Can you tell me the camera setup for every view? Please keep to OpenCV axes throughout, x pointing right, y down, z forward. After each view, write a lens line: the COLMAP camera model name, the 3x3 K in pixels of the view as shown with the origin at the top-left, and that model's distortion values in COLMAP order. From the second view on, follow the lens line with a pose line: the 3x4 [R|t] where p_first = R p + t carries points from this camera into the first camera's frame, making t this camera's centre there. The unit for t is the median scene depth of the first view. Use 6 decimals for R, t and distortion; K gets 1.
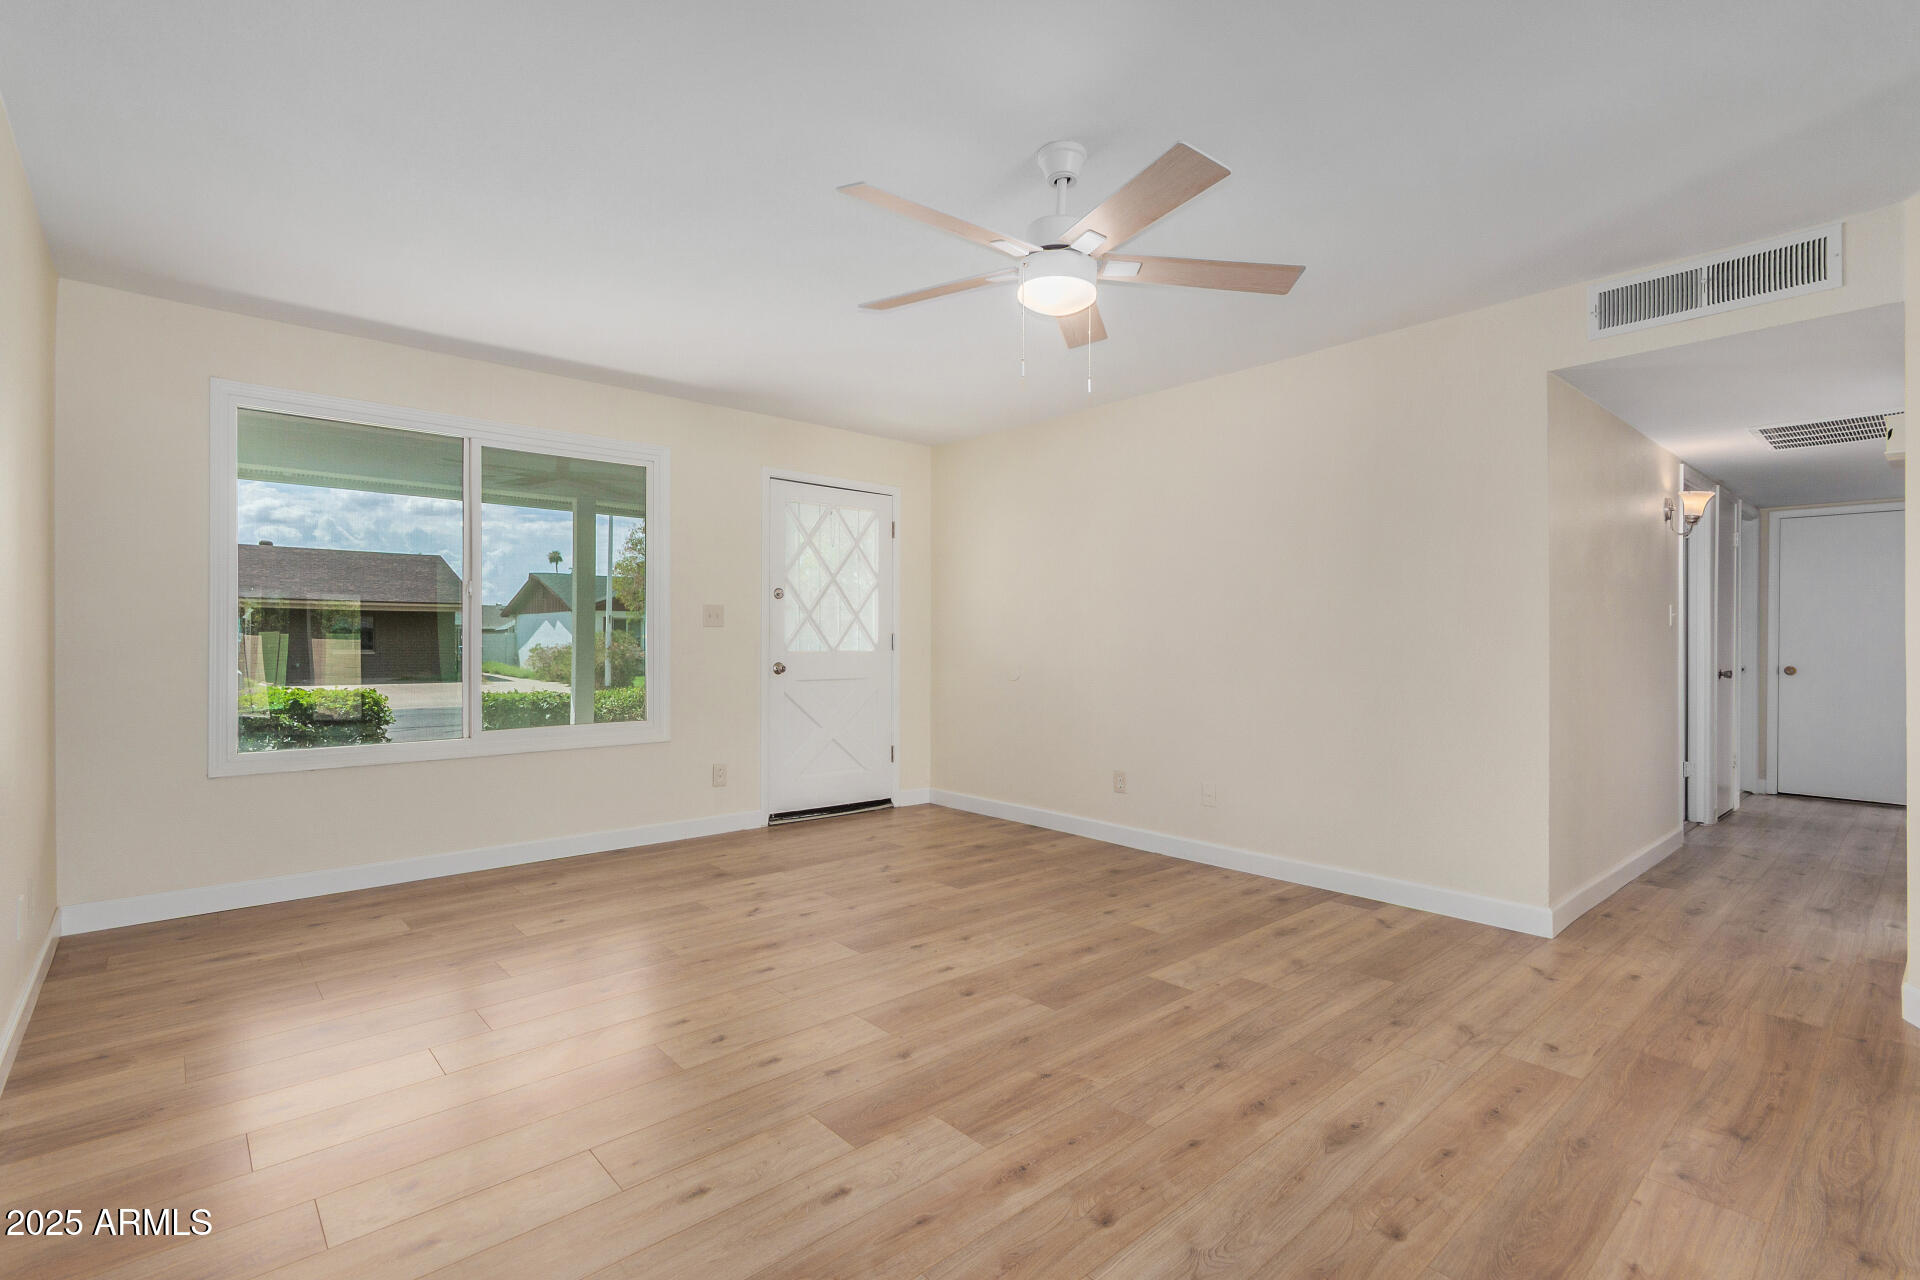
lens RADIAL K [[896.0, 0, 967.1], [0, 896.0, 638.3], [0, 0, 1]] dist [0.007493, -0.000602]
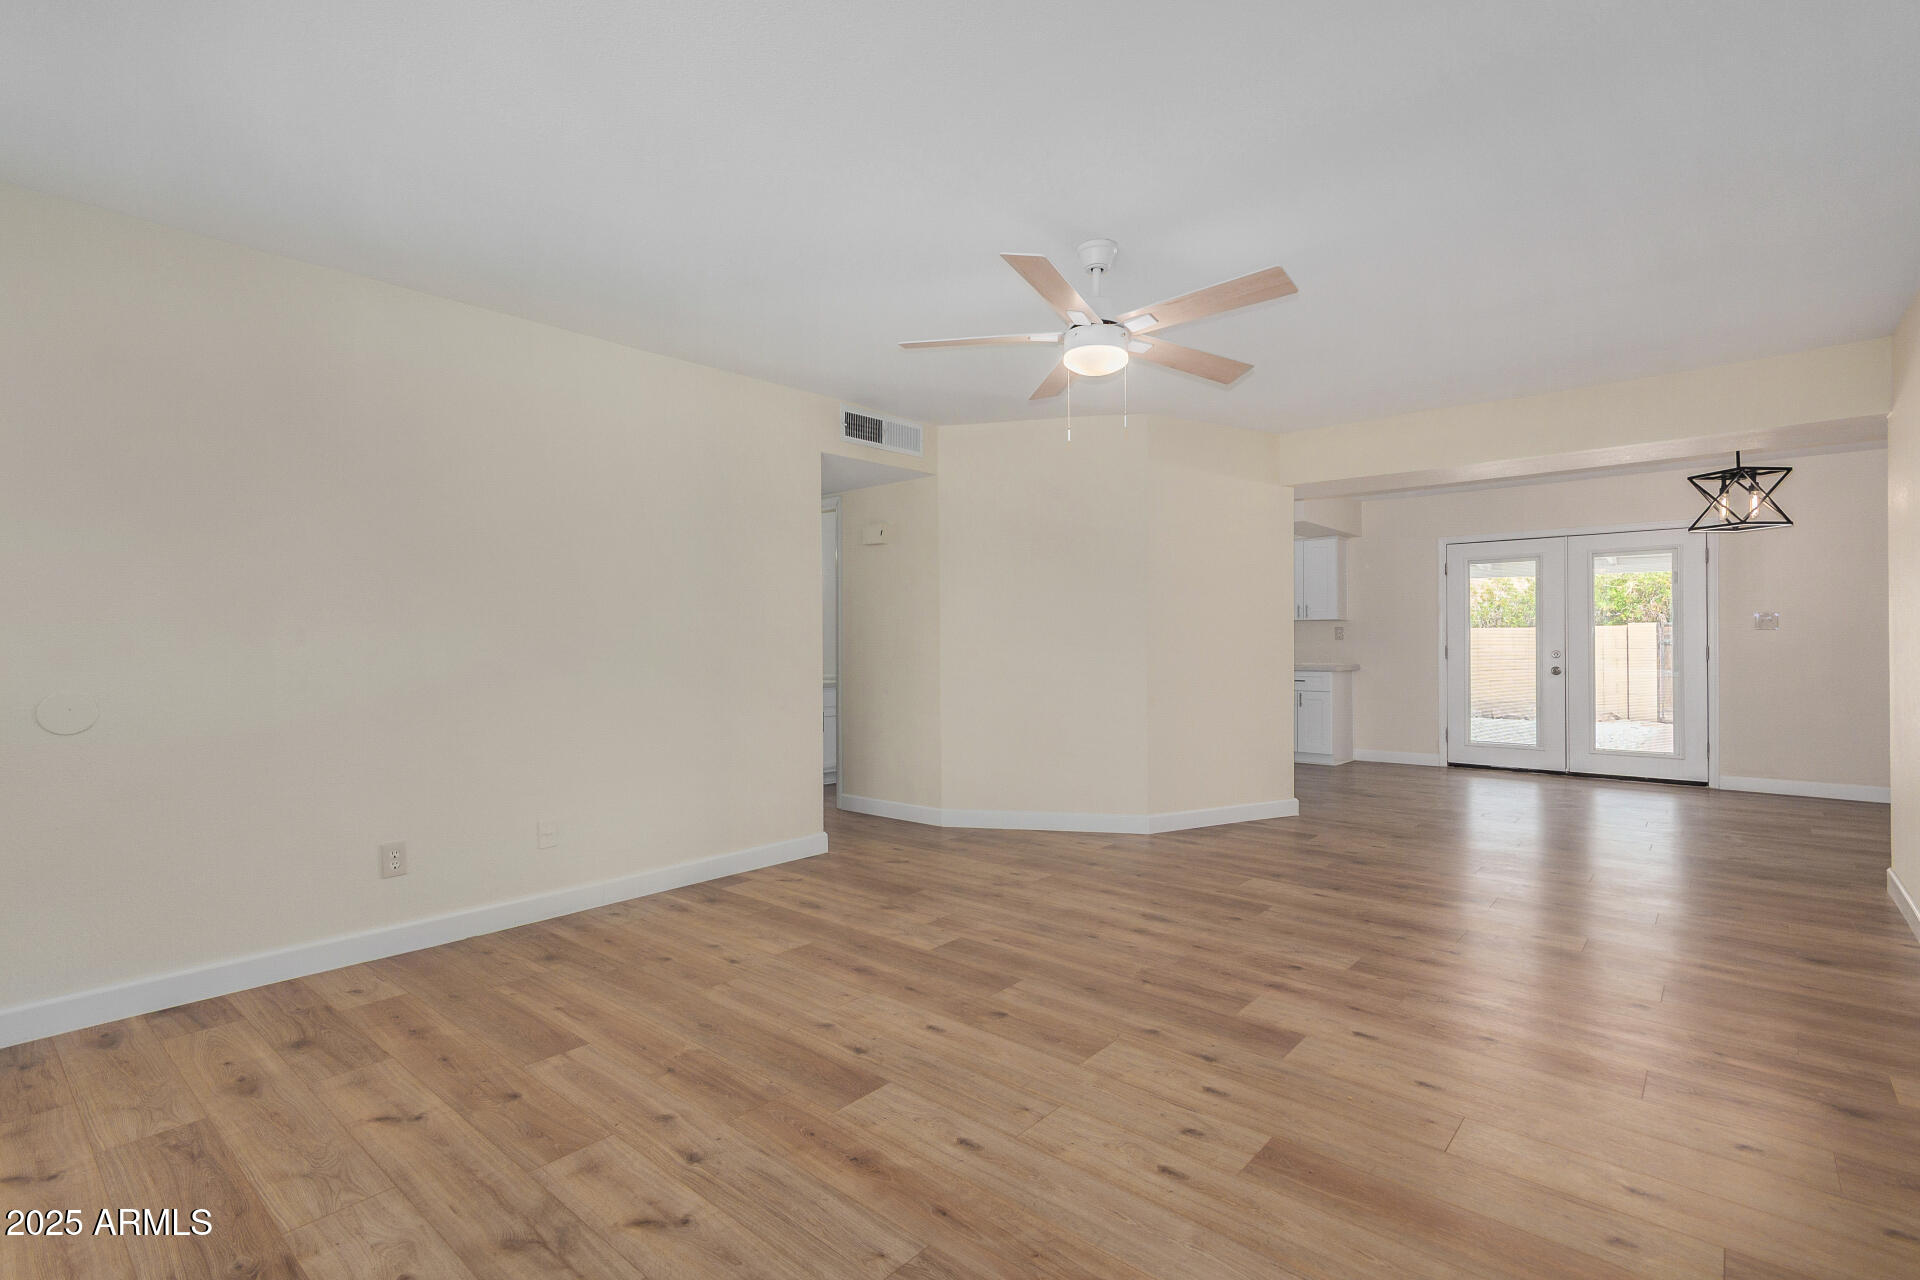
lens RADIAL K [[896.0, 0, 967.4], [0, 896.0, 639.2], [0, 0, 1]] dist [0.007493, -0.000602]
pose [[-0.133303, 0.000468, 0.991075, -0.879887], [0.002300, 0.999997, -0.000163, -0.002755], [-0.991073, 0.002258, -0.133303, 1.086521]]
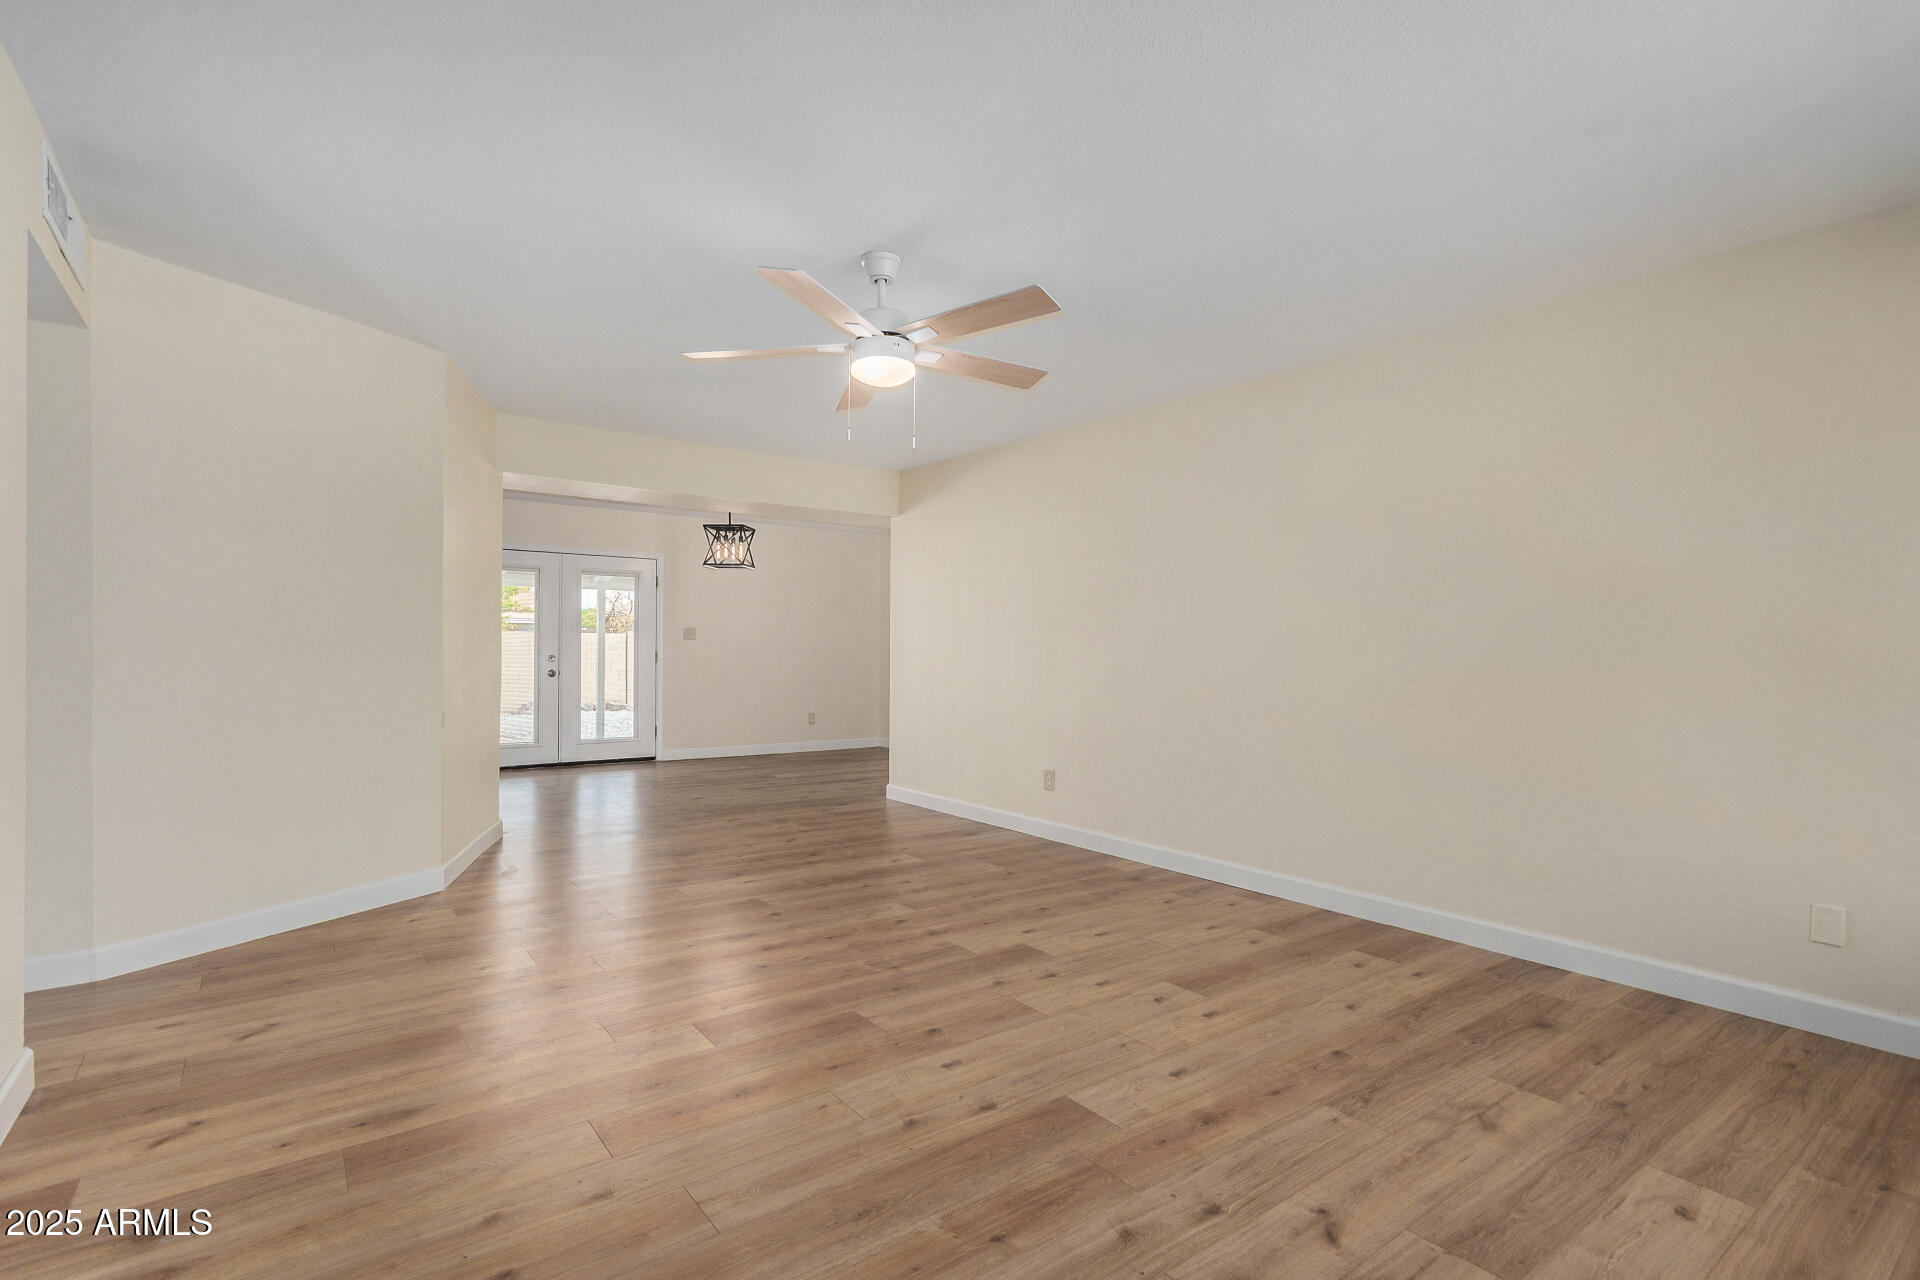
lens RADIAL K [[896.0, 0, 963.8], [0, 896.0, 652.6], [0, 0, 1]] dist [0.007493, -0.000602]
pose [[-0.996282, -0.014960, 0.084839, -0.097437], [-0.014846, 0.999888, 0.001977, 0.000194], [-0.084859, 0.000710, -0.996393, 1.802033]]
